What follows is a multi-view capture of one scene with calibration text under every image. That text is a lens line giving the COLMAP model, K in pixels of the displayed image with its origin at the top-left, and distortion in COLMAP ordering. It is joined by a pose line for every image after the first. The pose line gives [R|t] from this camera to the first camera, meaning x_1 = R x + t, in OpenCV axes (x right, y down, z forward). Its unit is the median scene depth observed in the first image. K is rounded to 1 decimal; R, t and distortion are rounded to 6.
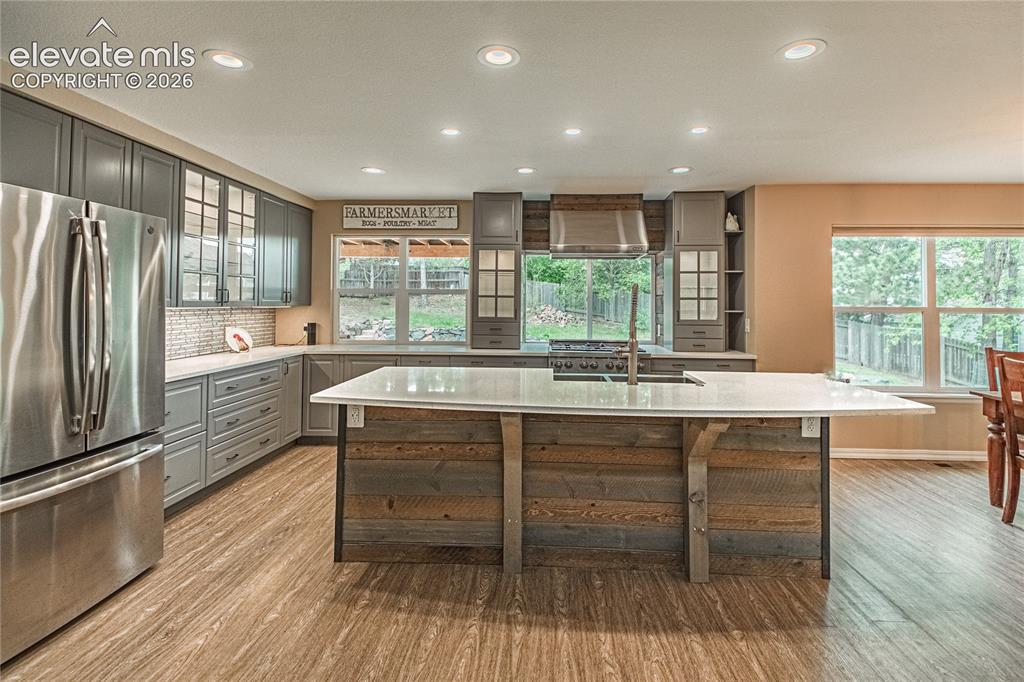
lens RADIAL K [[491.4, 0, 527.6], [0, 491.4, 293.1], [0, 0, 1]] dist [0.052306, -0.032498]
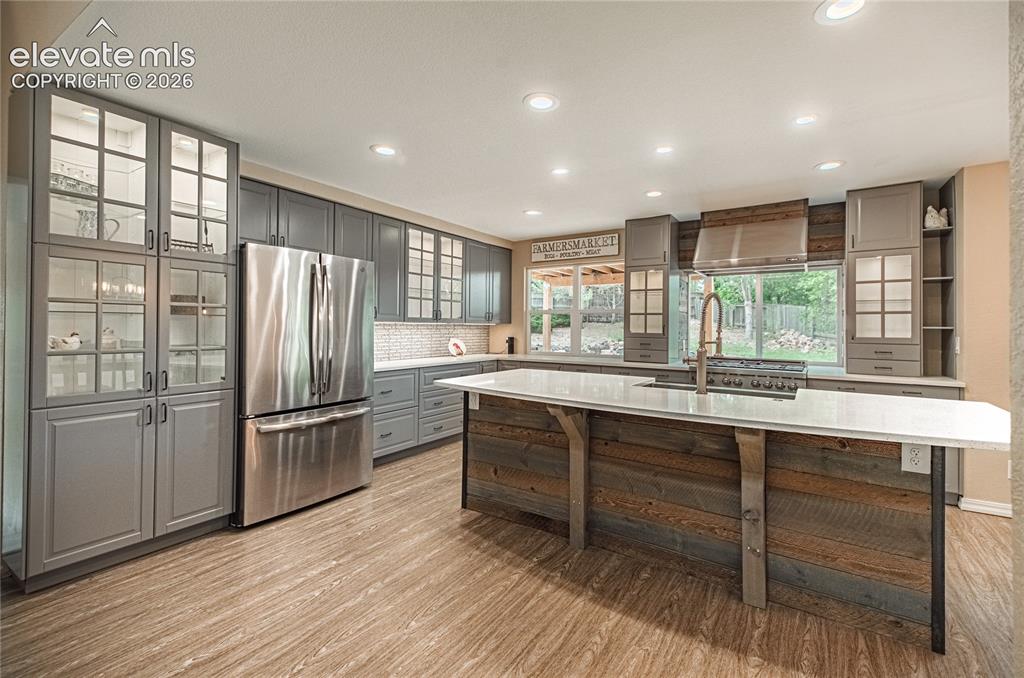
lens RADIAL K [[444.4, 0, 535.6], [0, 444.4, 320.3], [0, 0, 1]] dist [0.056007, -0.022430]
pose [[0.868902, -0.007741, -0.494923, 0.308989], [0.008386, 0.999964, -0.000918, 0.028954], [0.494913, -0.003353, 0.868936, 0.039310]]
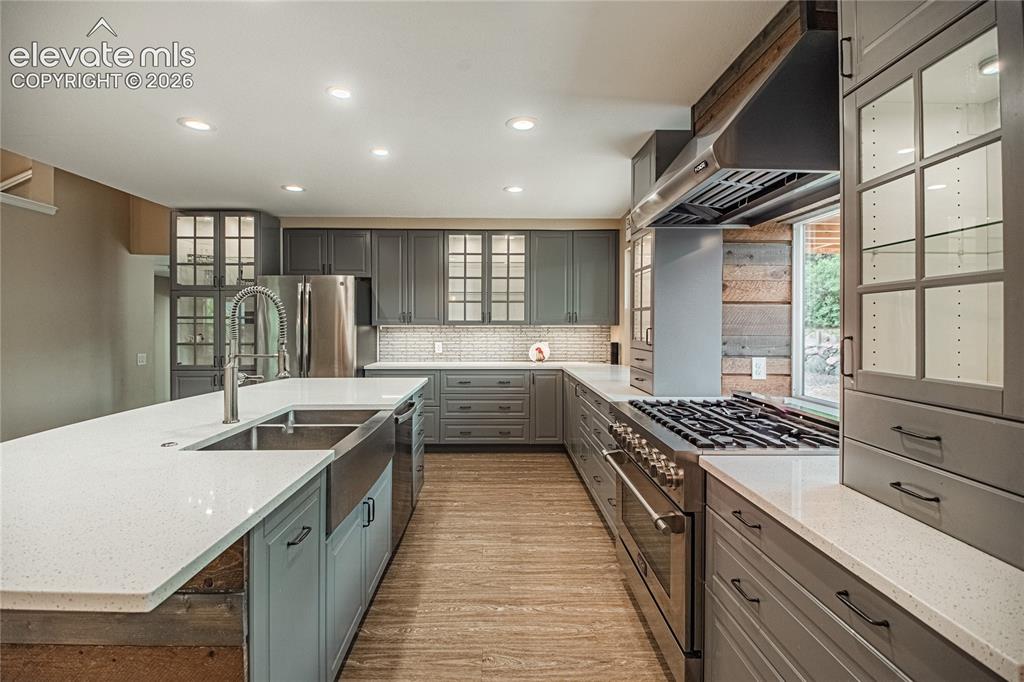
lens RADIAL K [[466.4, 0, 507.1], [0, 466.4, 323.8], [0, 0, 1]] dist [0.001635, 0.000079]
pose [[0.053759, -0.008214, -0.998520, 0.795979], [0.018874, 0.999796, -0.007208, 0.039790], [0.998376, -0.018458, 0.053903, 1.162872]]
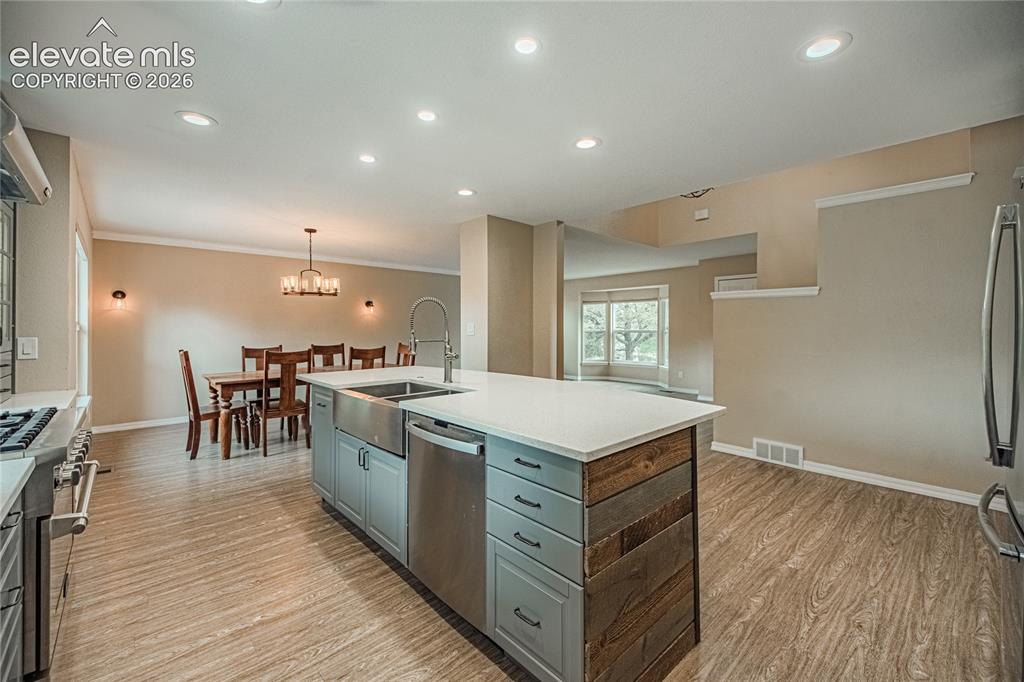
lens RADIAL K [[416.1, 0, 512.4], [0, 416.1, 325.2], [0, 0, 1]] dist [0.001163, -0.000129]
pose [[-0.706549, -0.007100, 0.707628, -0.509950], [-0.021265, 0.999711, -0.011202, 0.042639], [-0.707344, -0.022963, -0.706496, 1.344909]]
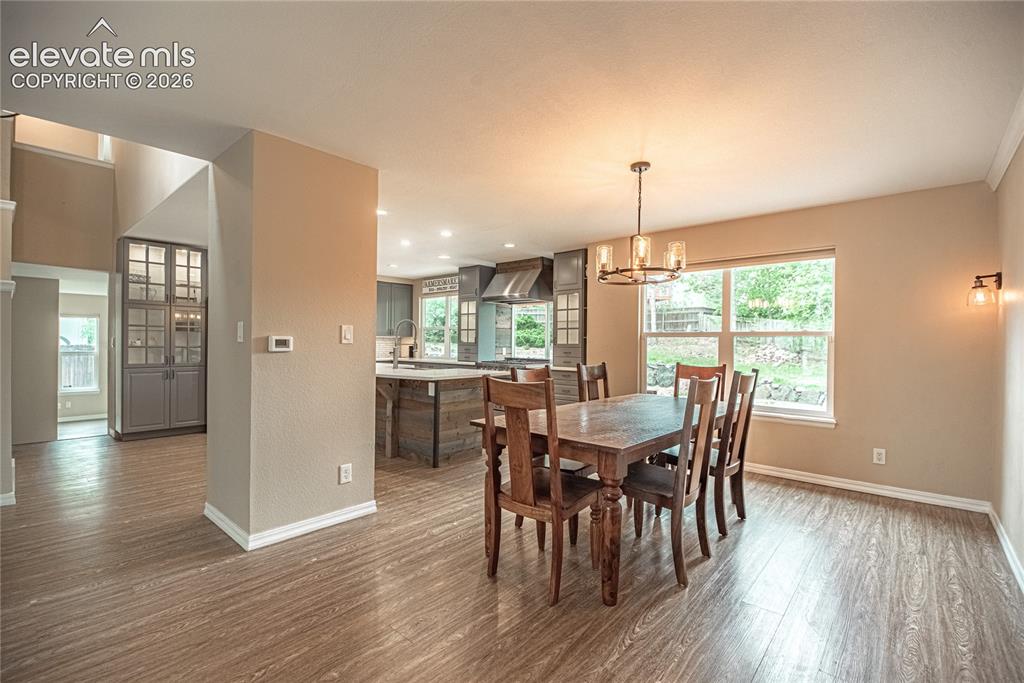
lens RADIAL K [[455.8, 0, 512.0], [0, 455.8, 341.5], [0, 0, 1]] dist [0.000502, -0.000089]
pose [[0.776450, -0.001136, -0.630177, 1.485073], [0.009673, 0.999902, 0.010116, 0.047489], [0.630104, -0.013951, 0.776385, -0.137609]]
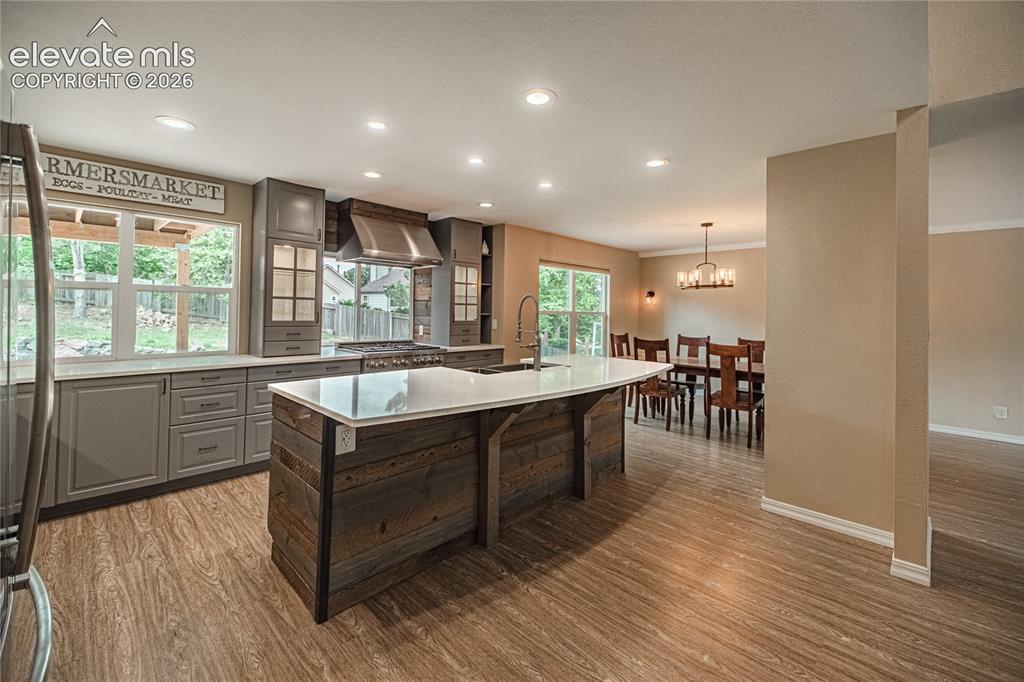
lens RADIAL K [[427.9, 0, 515.6], [0, 427.9, 302.6], [0, 0, 1]] dist [0.035983, -0.015986]
pose [[0.665980, 0.018551, 0.745739, -0.567528], [-0.028374, 0.999597, 0.000474, 0.004346], [-0.745430, -0.021475, 0.666238, 0.237938]]
